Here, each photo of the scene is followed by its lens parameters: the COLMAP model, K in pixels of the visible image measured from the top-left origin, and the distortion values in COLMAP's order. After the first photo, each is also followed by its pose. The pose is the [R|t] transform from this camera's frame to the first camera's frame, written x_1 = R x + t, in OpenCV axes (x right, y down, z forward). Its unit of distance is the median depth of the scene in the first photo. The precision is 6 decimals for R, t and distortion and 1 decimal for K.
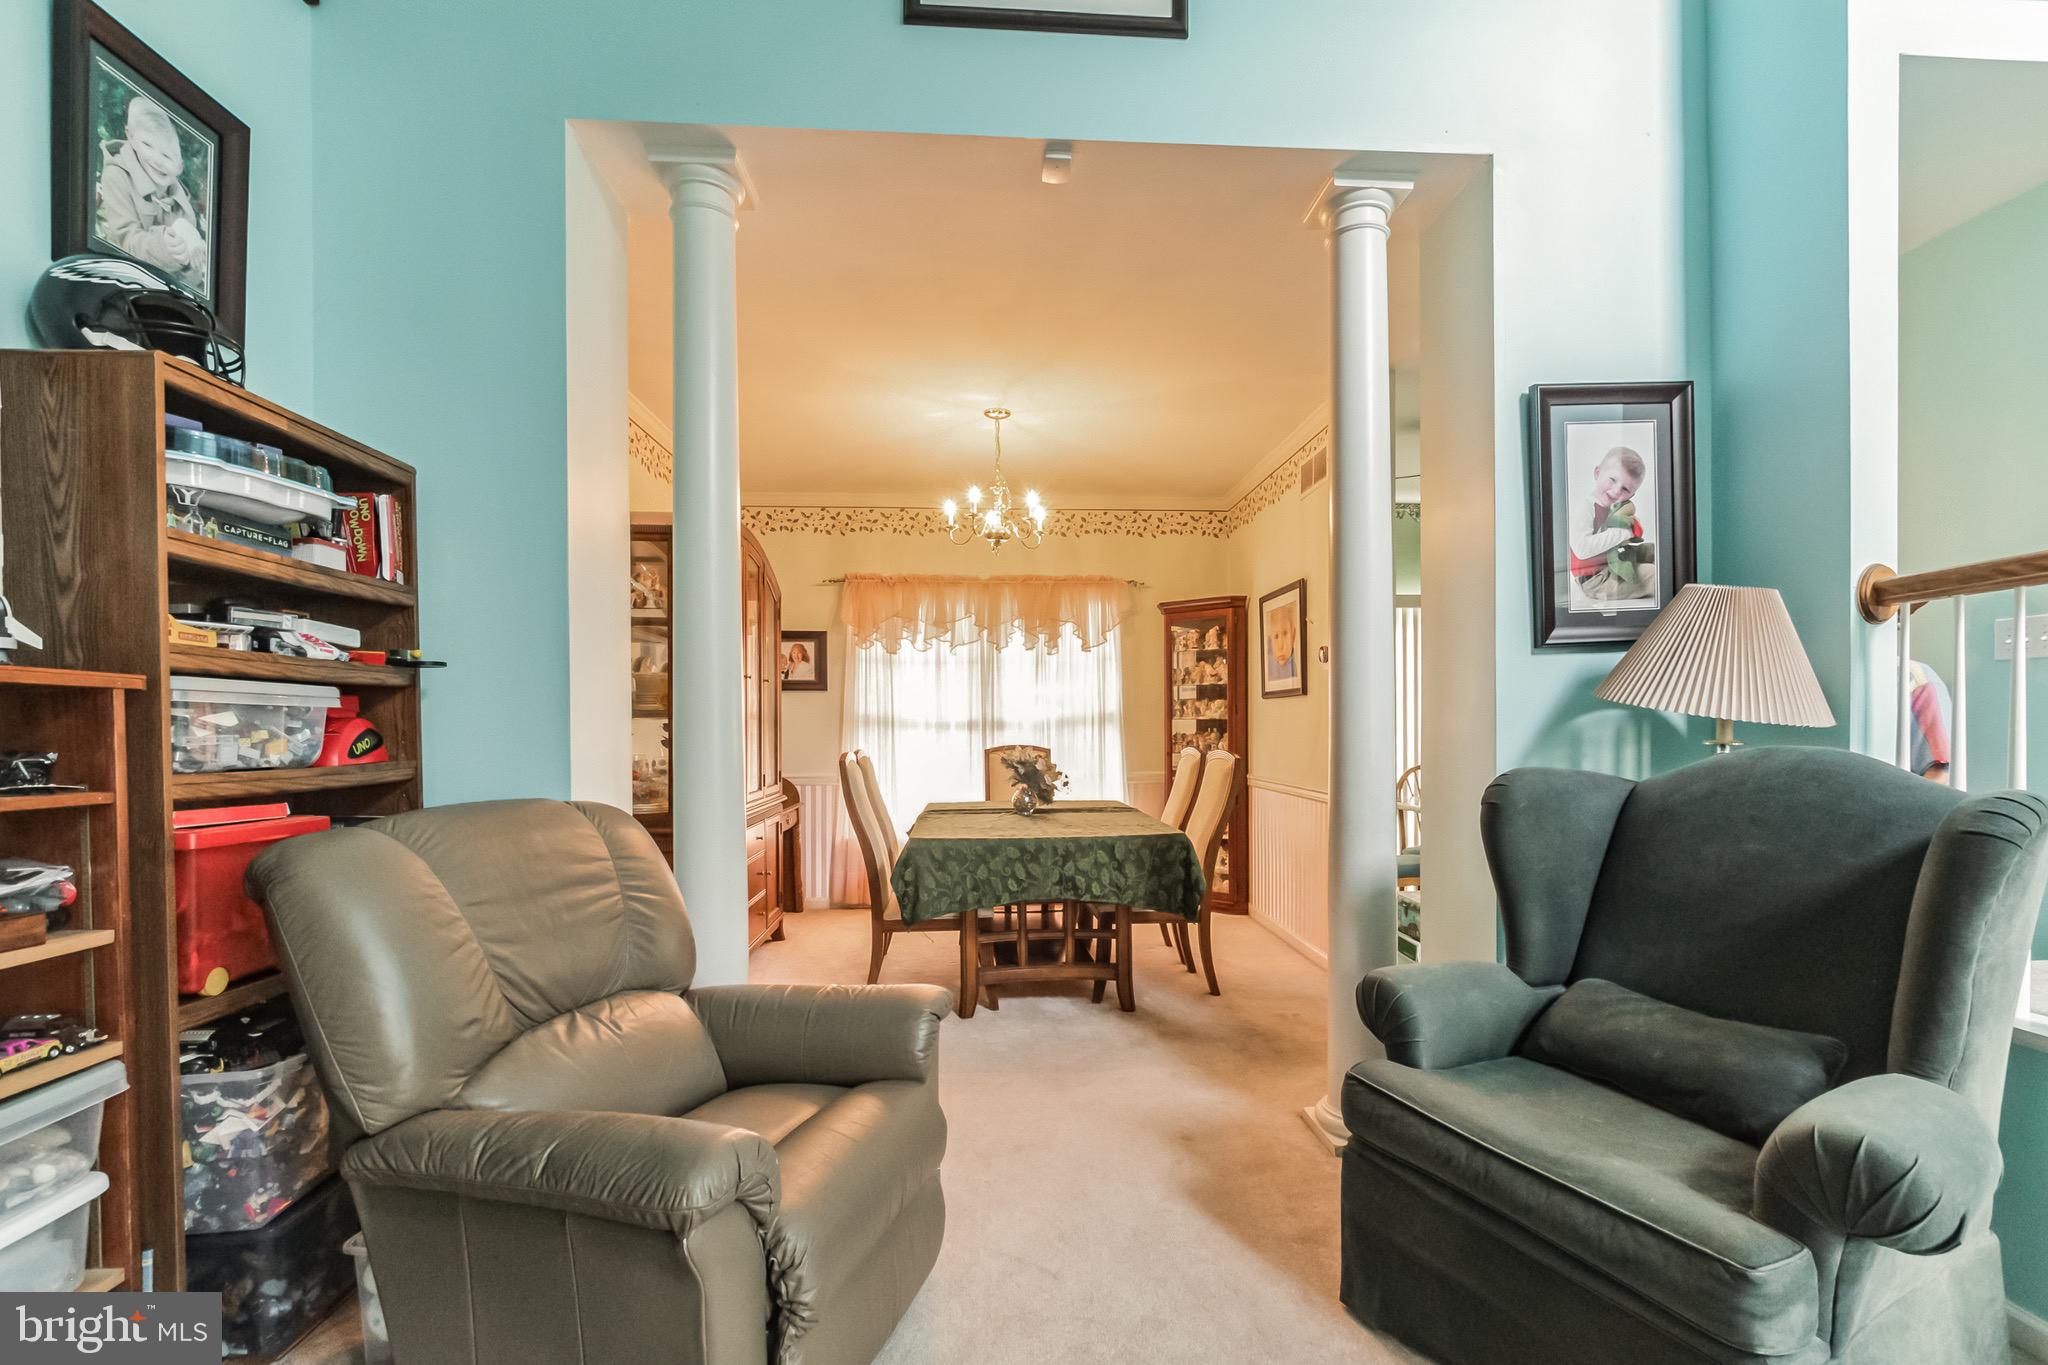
lens RADIAL K [[919.6, 0, 1036.3], [0, 919.6, 730.9], [0, 0, 1]] dist [-0.012268, 0.003610]
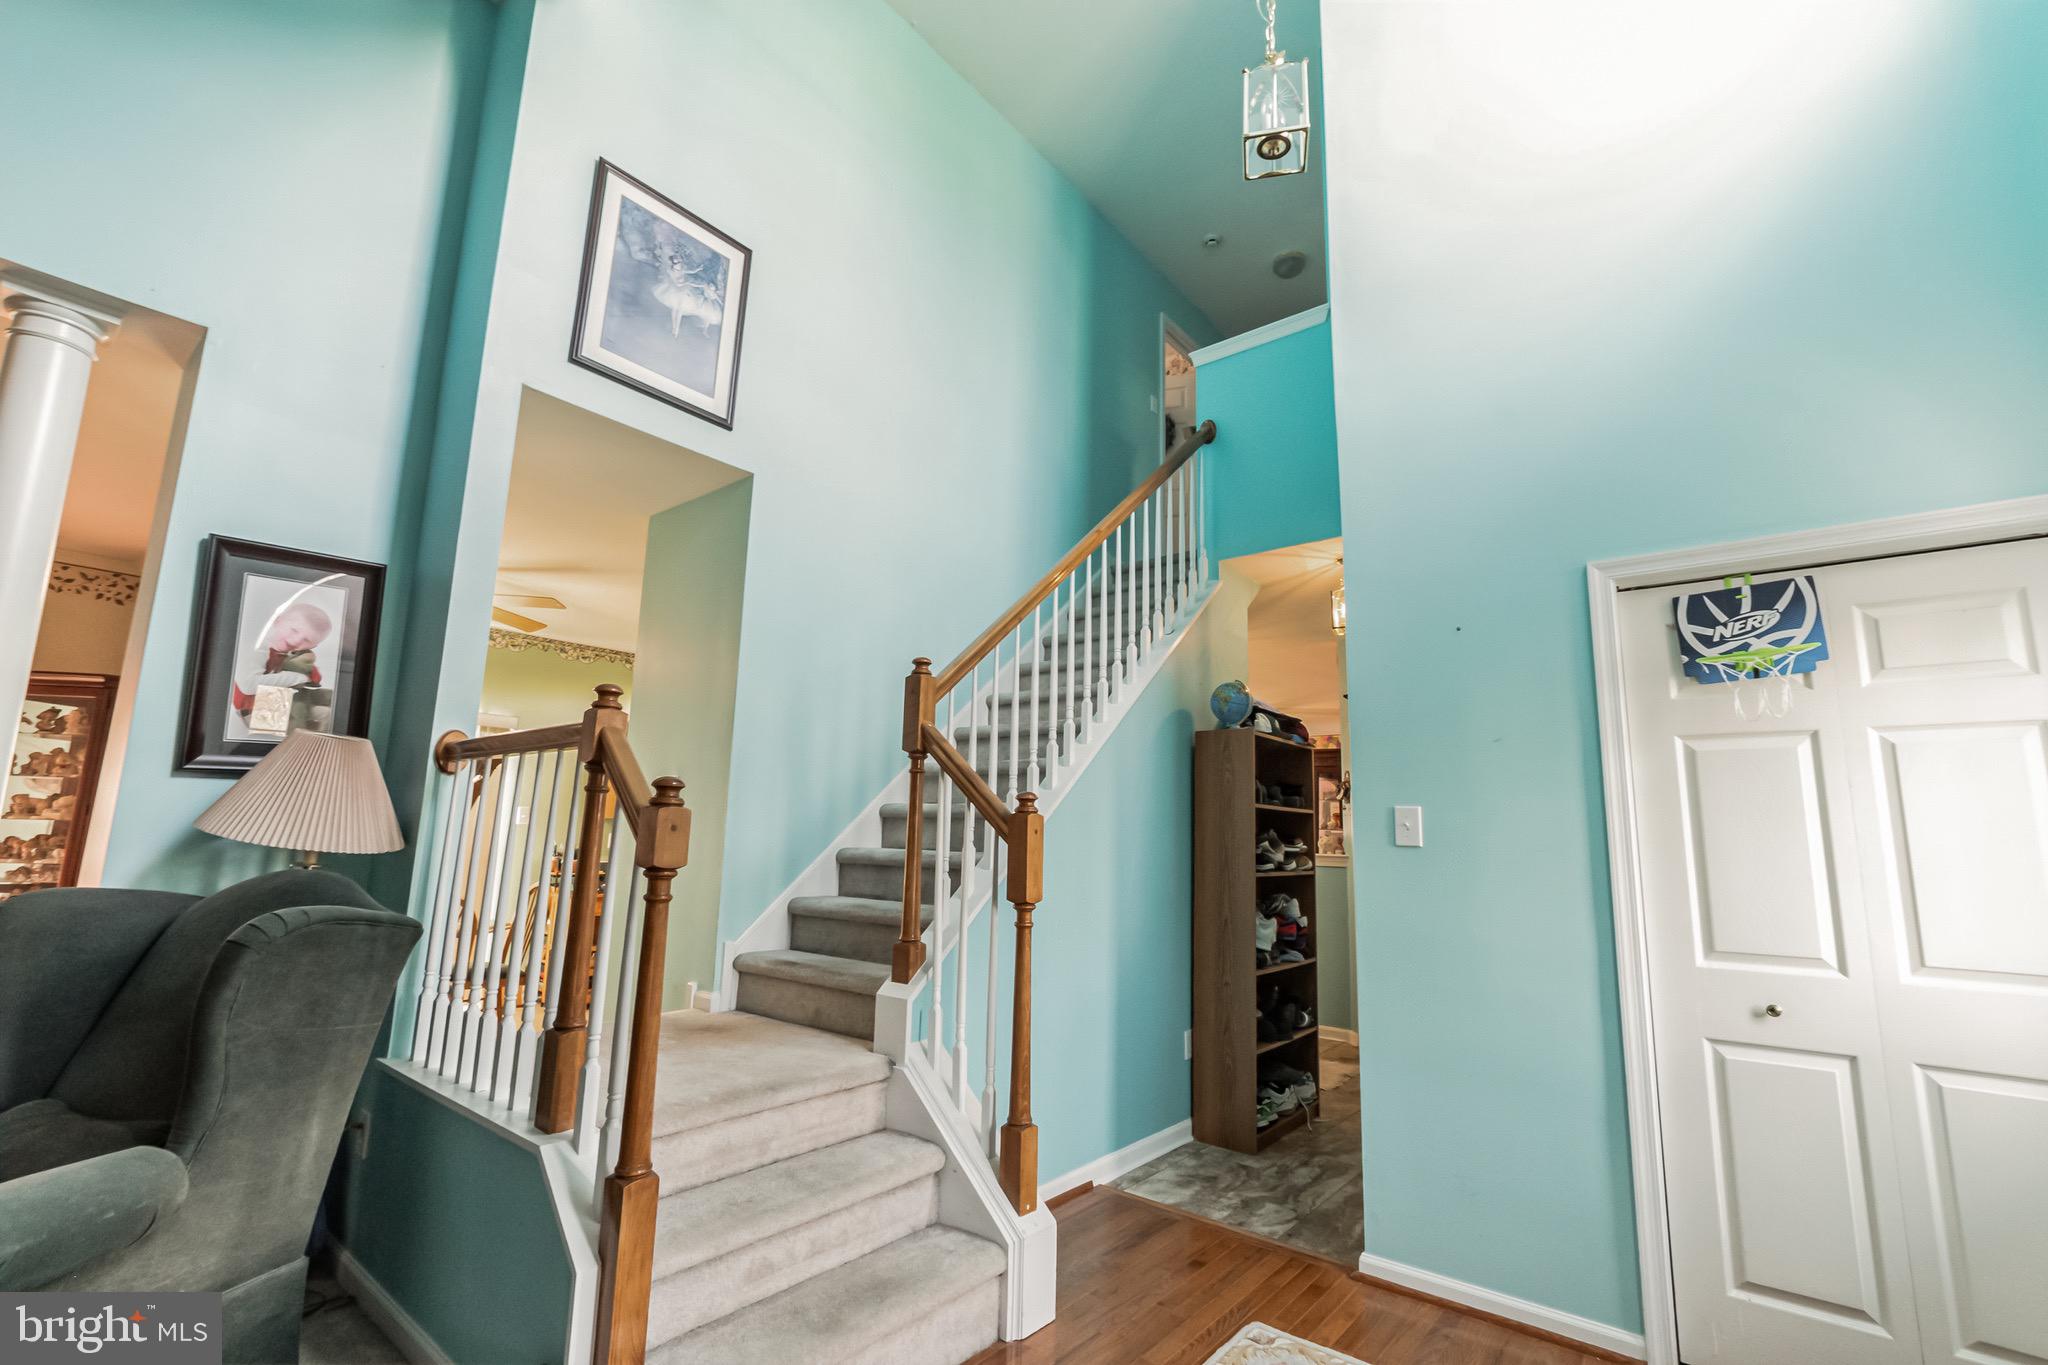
lens RADIAL K [[919.6, 0, 1028.2], [0, 919.6, 684.6], [0, 0, 1]] dist [-0.012268, 0.003610]
pose [[0.683088, 0.149104, 0.714953, 0.448585], [-0.028135, 0.983584, -0.178245, -0.028272], [-0.729794, 0.101642, 0.676070, -0.442457]]
